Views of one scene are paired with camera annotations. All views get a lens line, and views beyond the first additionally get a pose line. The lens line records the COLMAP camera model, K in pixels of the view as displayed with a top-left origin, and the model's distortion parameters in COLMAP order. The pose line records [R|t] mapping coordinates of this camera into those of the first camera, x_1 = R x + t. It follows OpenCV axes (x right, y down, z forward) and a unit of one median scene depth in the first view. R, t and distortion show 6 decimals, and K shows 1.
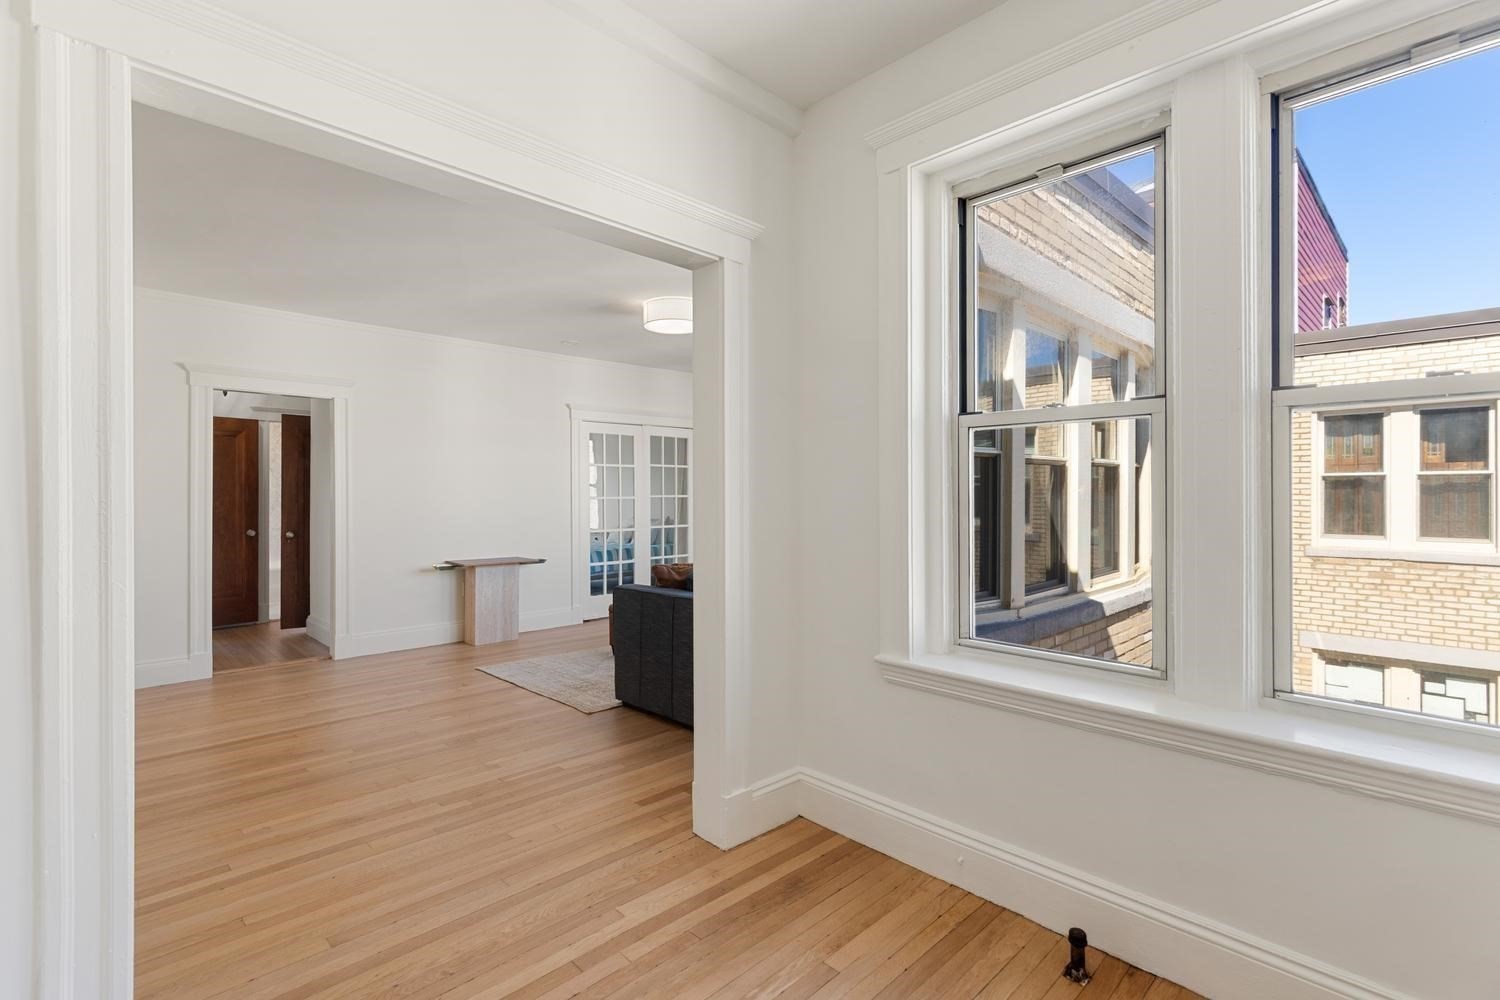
lens RADIAL K [[689.8, 0, 745.0], [0, 689.8, 493.6], [0, 0, 1]] dist [0.007743, -0.000492]
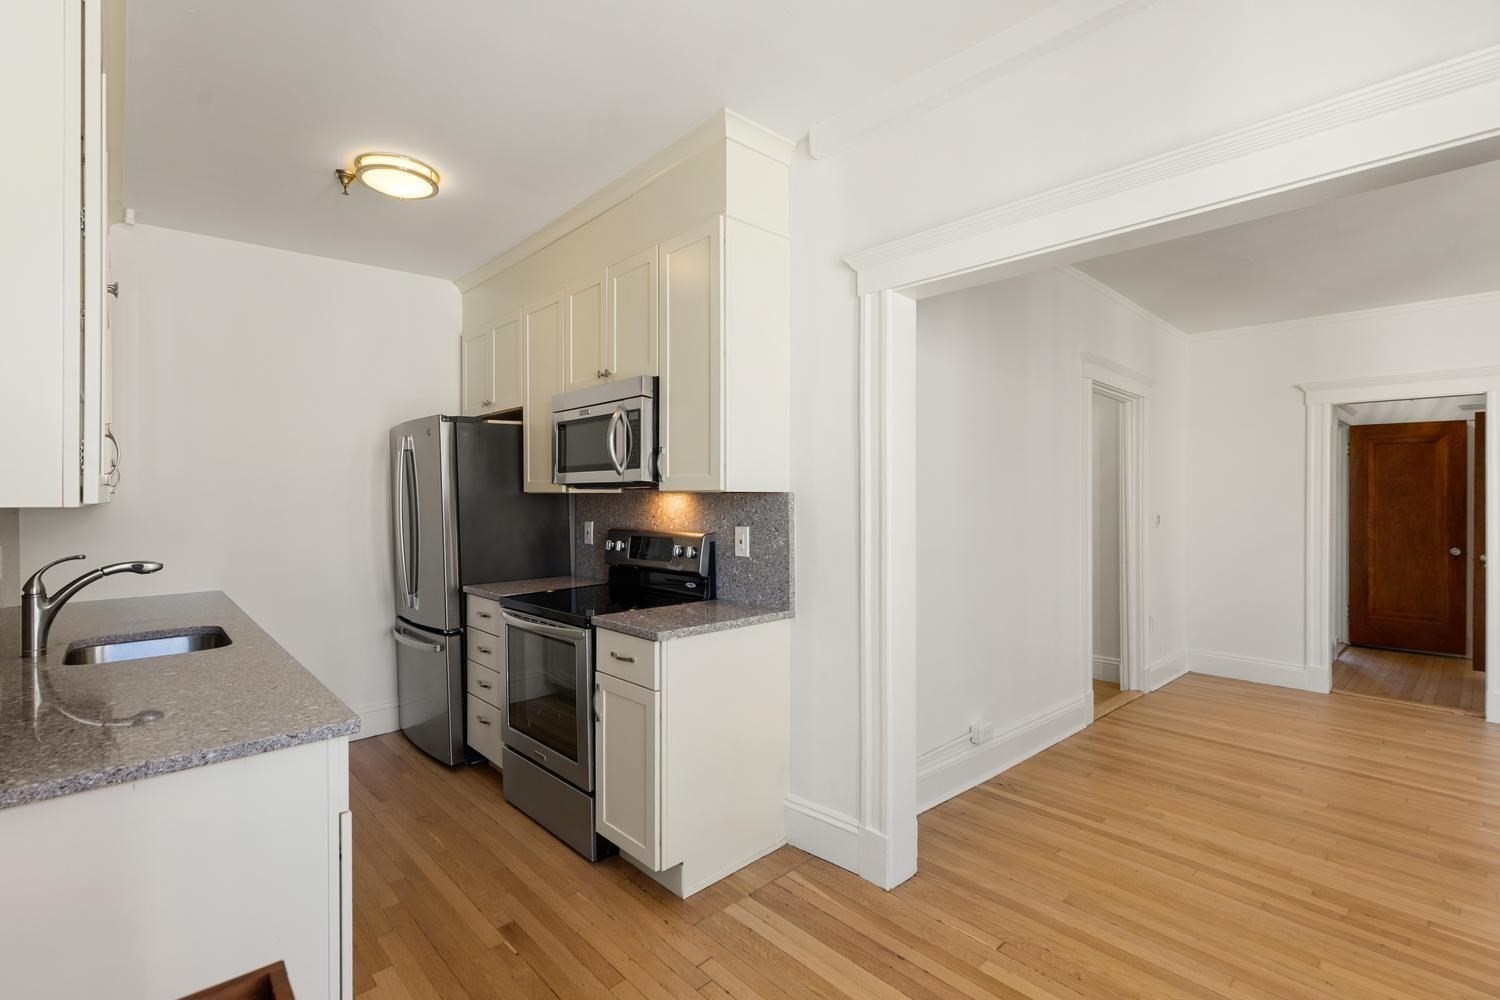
lens RADIAL K [[689.8, 0, 745.0], [0, 689.8, 493.6], [0, 0, 1]] dist [0.007743, -0.000492]
pose [[-0.041298, -0.001363, -0.999146, 0.516140], [0.006791, 0.999976, -0.001645, -0.054149], [0.999124, -0.006853, -0.041288, 0.392132]]
